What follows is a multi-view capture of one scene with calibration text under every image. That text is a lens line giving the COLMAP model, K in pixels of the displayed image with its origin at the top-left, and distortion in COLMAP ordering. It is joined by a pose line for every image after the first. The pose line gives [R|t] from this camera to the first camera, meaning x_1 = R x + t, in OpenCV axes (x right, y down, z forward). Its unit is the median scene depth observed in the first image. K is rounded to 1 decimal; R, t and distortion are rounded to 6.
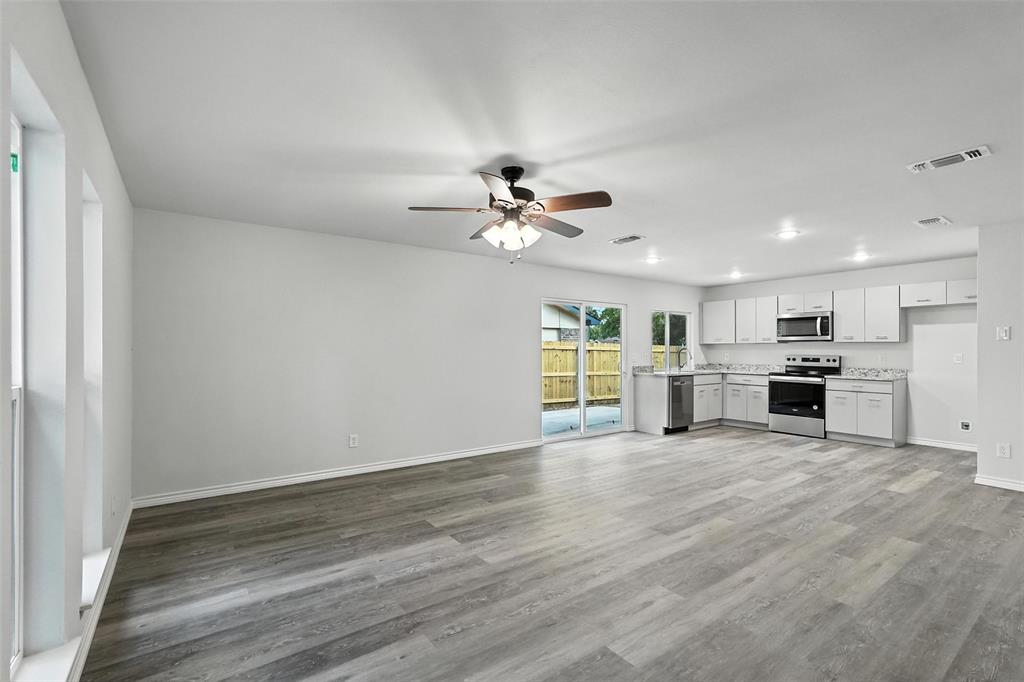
lens RADIAL K [[457.9, 0, 513.6], [0, 457.9, 344.6], [0, 0, 1]] dist [-0.016115, 0.008907]
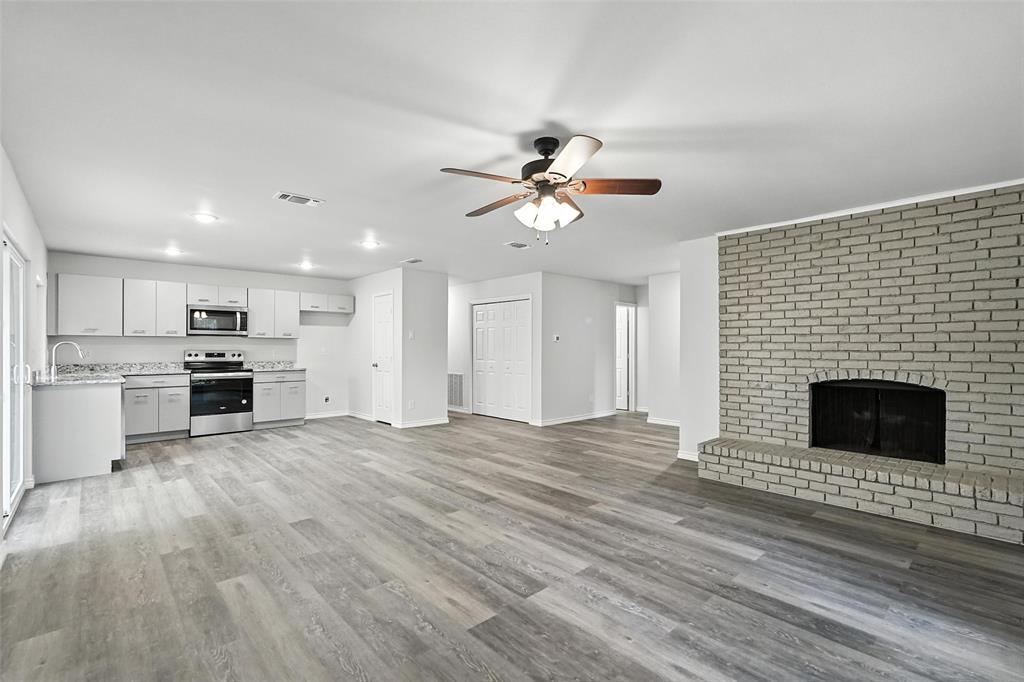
lens RADIAL K [[457.9, 0, 506.7], [0, 457.9, 351.6], [0, 0, 1]] dist [-0.016115, 0.008907]
pose [[-0.107987, -0.008000, 0.994120, -0.413362], [-0.012847, 0.999895, 0.006651, 0.013267], [-0.994069, -0.012053, -0.108079, 0.543973]]
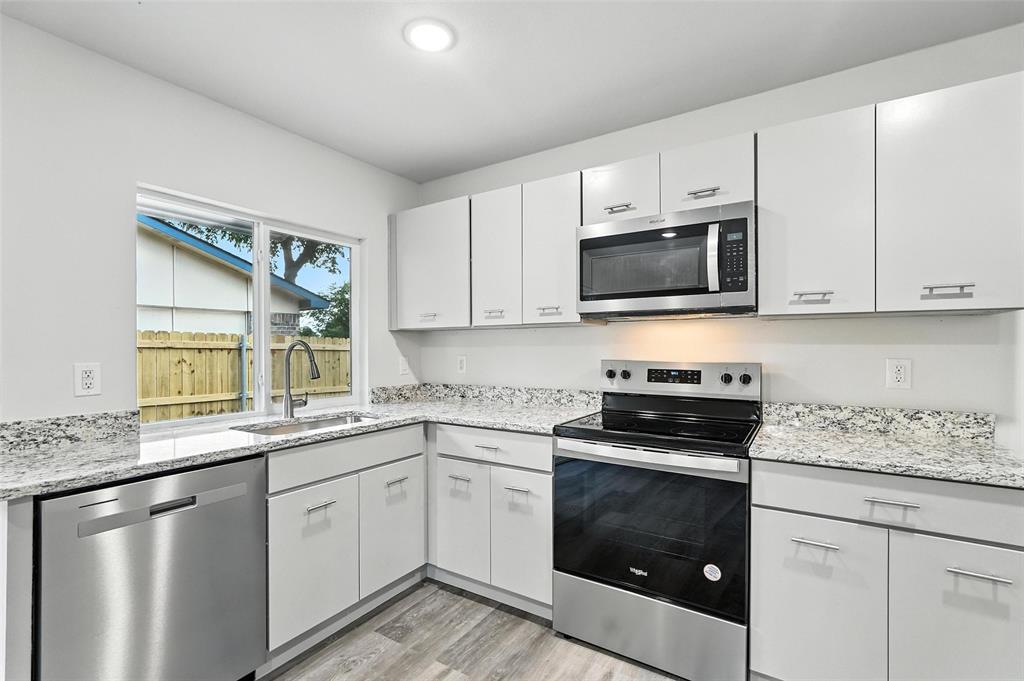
lens RADIAL K [[457.9, 0, 511.6], [0, 457.9, 348.4], [0, 0, 1]] dist [-0.016115, 0.008907]
pose [[0.932674, -0.006594, 0.360661, 0.480356], [0.002173, 0.999917, 0.012663, 0.011328], [-0.360715, -0.011027, 0.932611, 0.825740]]
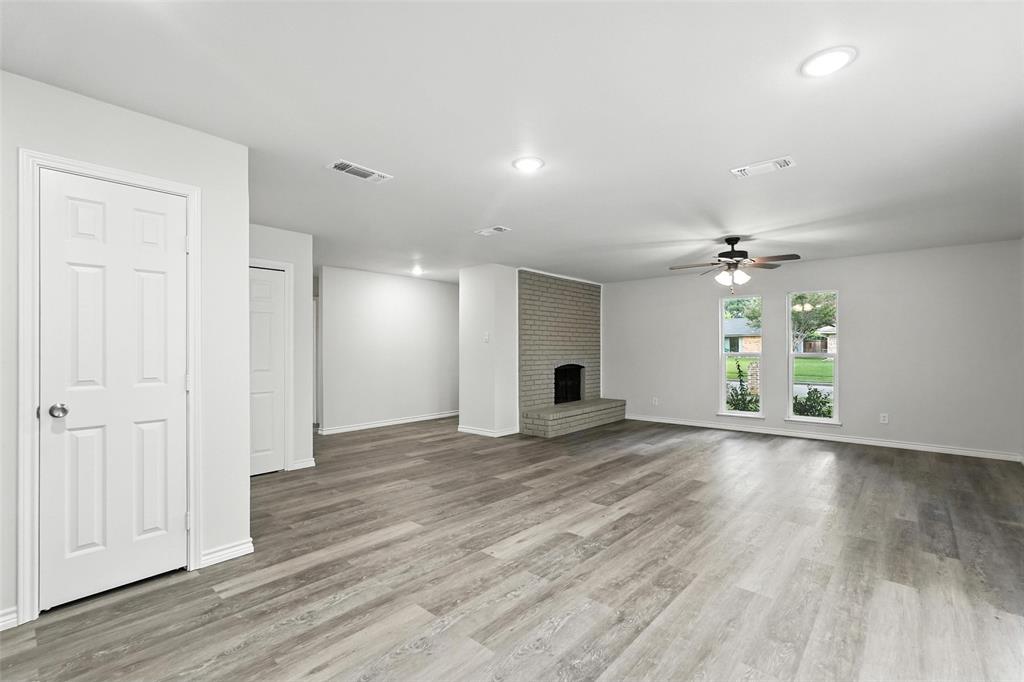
lens RADIAL K [[457.9, 0, 509.1], [0, 457.9, 345.2], [0, 0, 1]] dist [-0.016115, 0.008907]
pose [[-0.977558, -0.001472, -0.210662, 0.536855], [0.002493, 0.999825, -0.018553, 0.019340], [0.210652, -0.018662, -0.977383, 1.143182]]
